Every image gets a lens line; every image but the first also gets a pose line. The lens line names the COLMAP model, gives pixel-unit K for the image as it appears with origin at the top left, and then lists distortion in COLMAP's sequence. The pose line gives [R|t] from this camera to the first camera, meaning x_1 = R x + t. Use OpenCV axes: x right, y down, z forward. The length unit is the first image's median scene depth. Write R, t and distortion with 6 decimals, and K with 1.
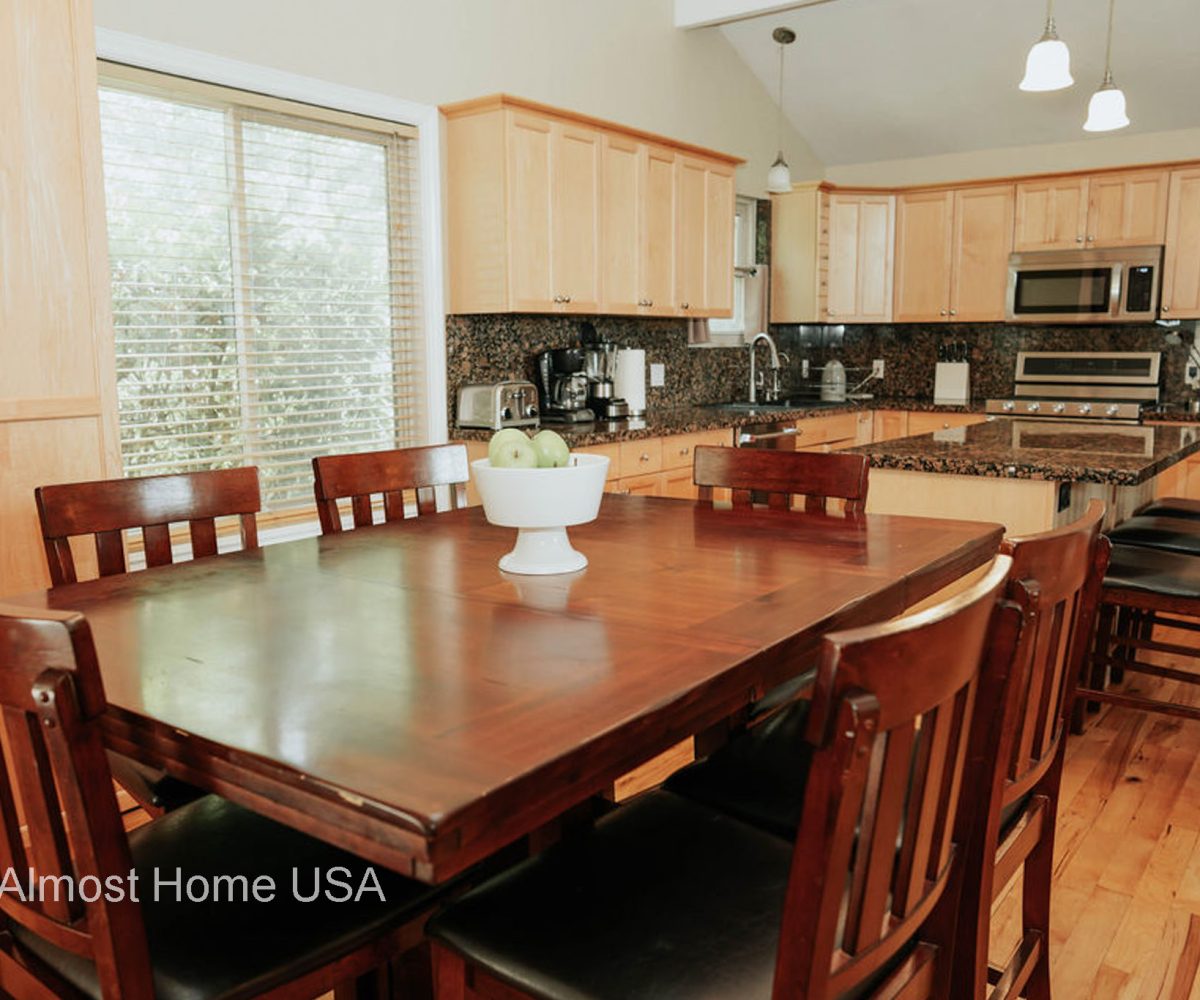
lens RADIAL K [[1019.9, 0, 600.0], [0, 1019.9, 500.0], [0, 0, 1]] dist [-0.007723, -0.001260]
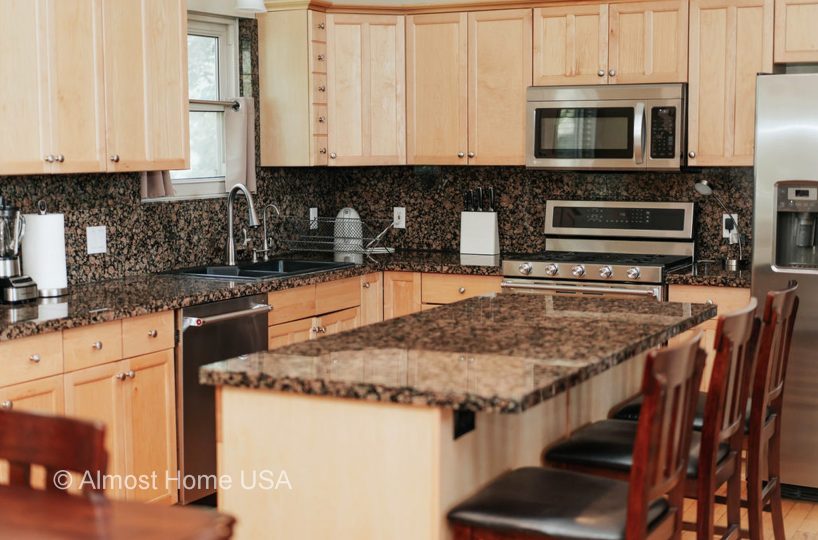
lens RADIAL K [[1244.3, 0, 409.0], [0, 1244.3, 270.0], [0, 0, 1]] dist [-0.008872, -0.032704]
pose [[0.984812, -0.020392, 0.172420, 0.121483], [0.029706, 0.998225, -0.051611, -0.038442], [-0.171061, 0.055949, 0.983671, -0.003660]]
